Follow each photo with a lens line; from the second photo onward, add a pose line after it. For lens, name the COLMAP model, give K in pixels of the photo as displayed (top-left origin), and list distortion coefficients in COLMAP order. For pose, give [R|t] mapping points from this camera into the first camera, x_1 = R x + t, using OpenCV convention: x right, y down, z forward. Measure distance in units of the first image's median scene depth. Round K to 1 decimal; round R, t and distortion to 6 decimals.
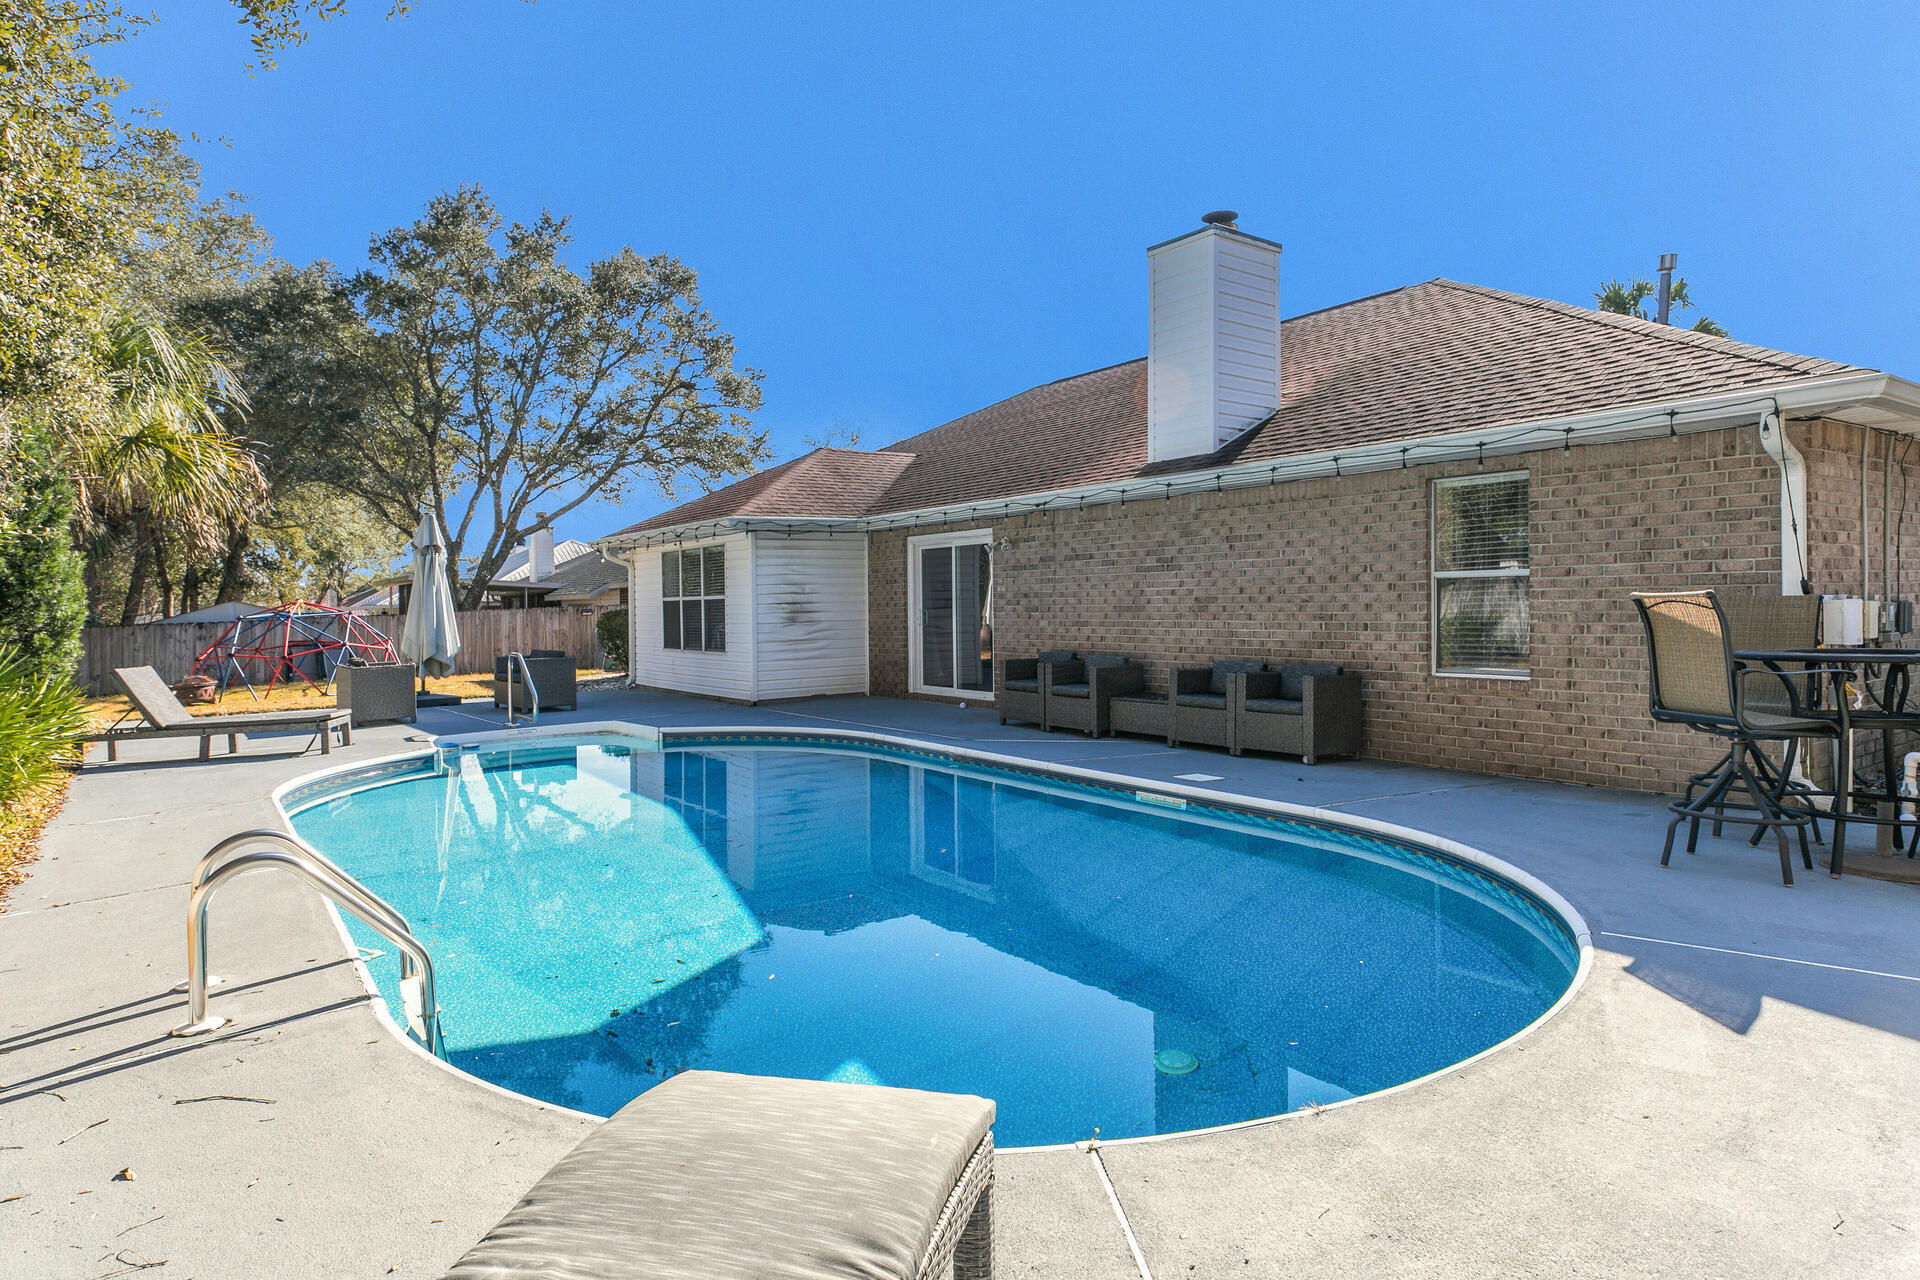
lens RADIAL K [[1079.6, 0, 925.1], [0, 1079.6, 614.8], [0, 0, 1]] dist [0.021665, -0.000032]
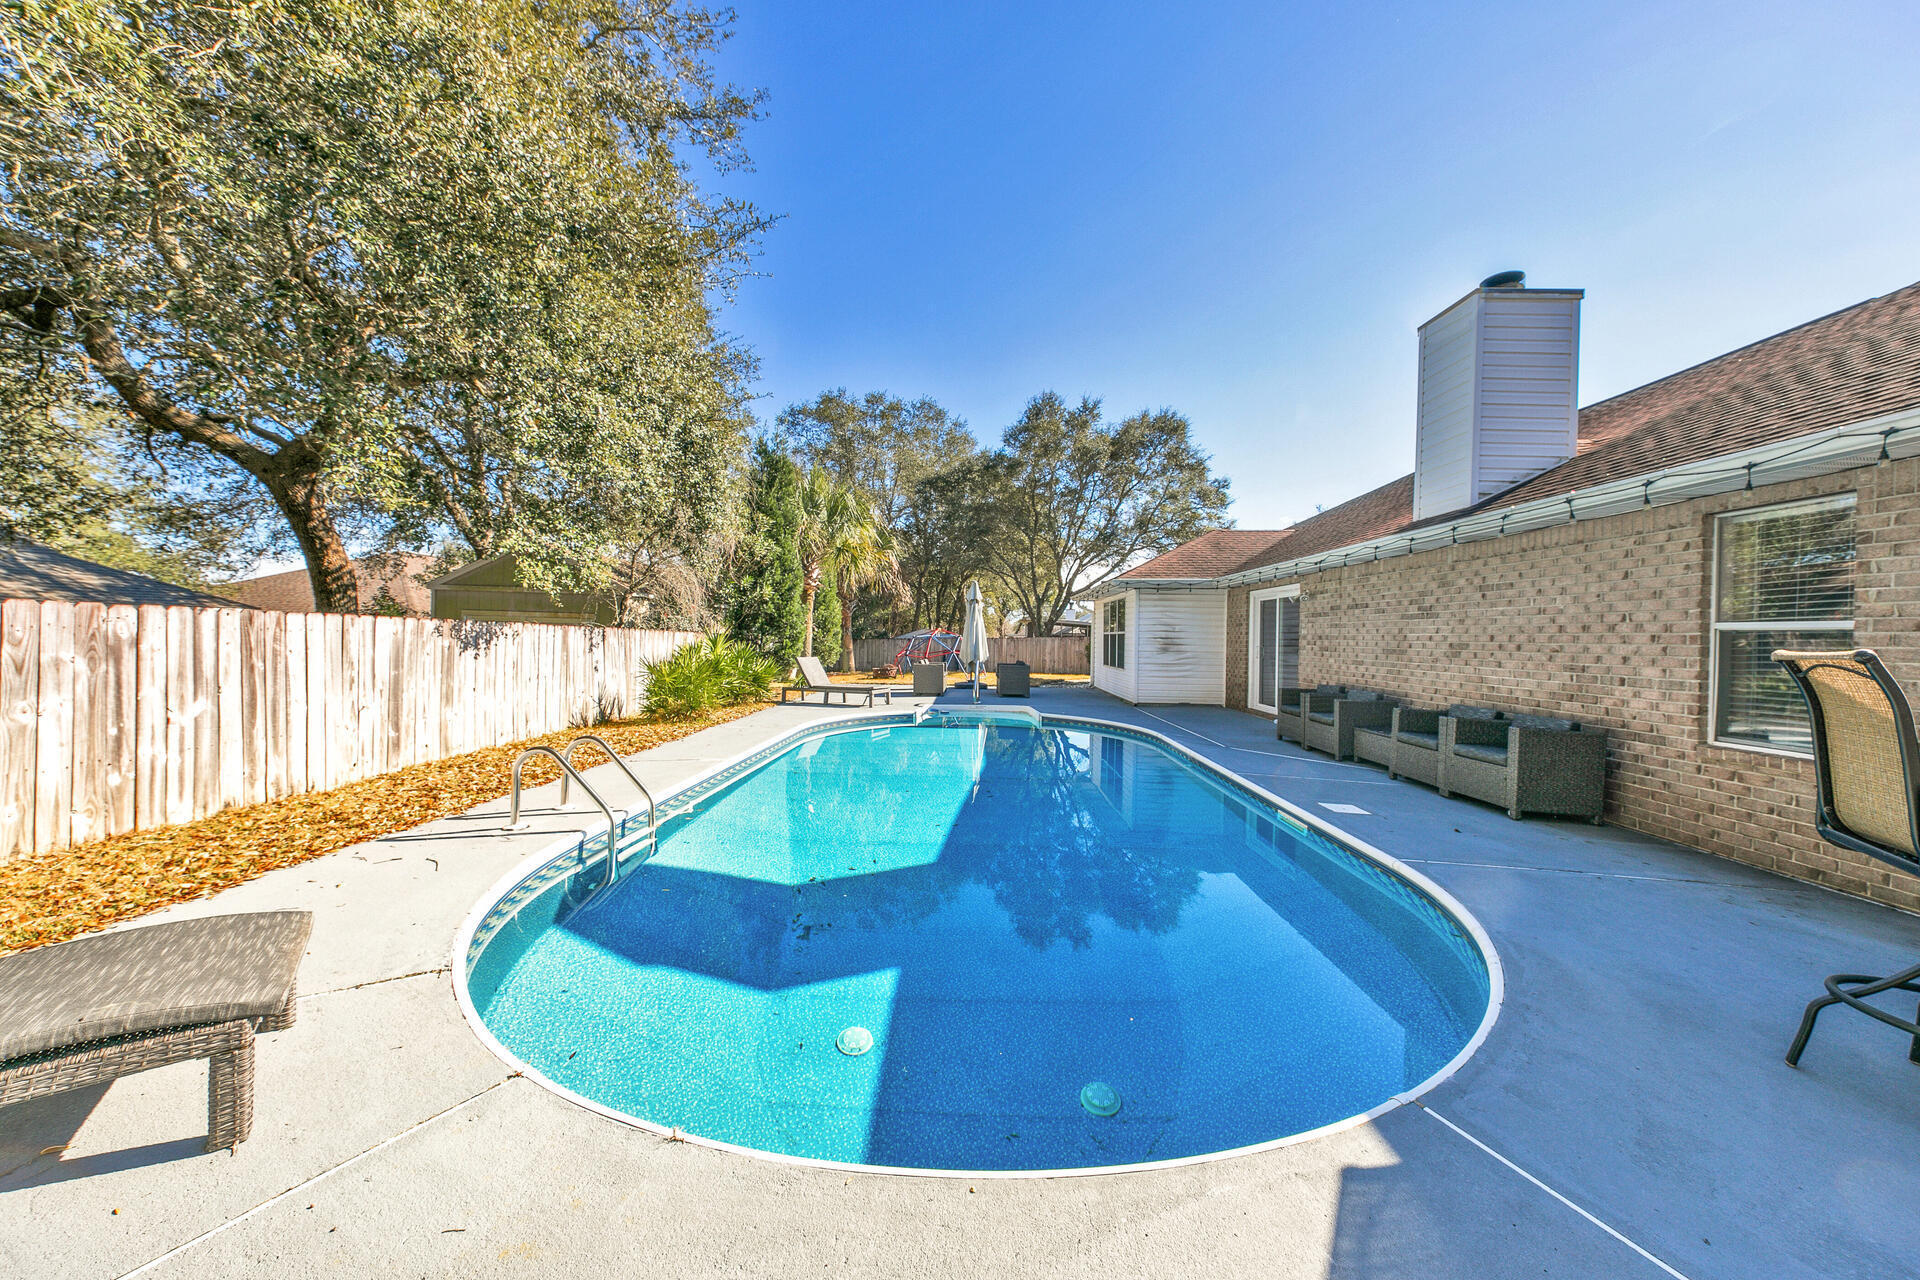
lens RADIAL K [[653.7, 0, 954.1], [0, 653.7, 636.5], [0, 0, 1]] dist [0.016204, -0.004707]
pose [[0.794047, 0.033745, -0.606919, 0.281393], [-0.040707, 0.999168, 0.002297, -0.005085], [0.606491, 0.022882, 0.794761, 0.203101]]
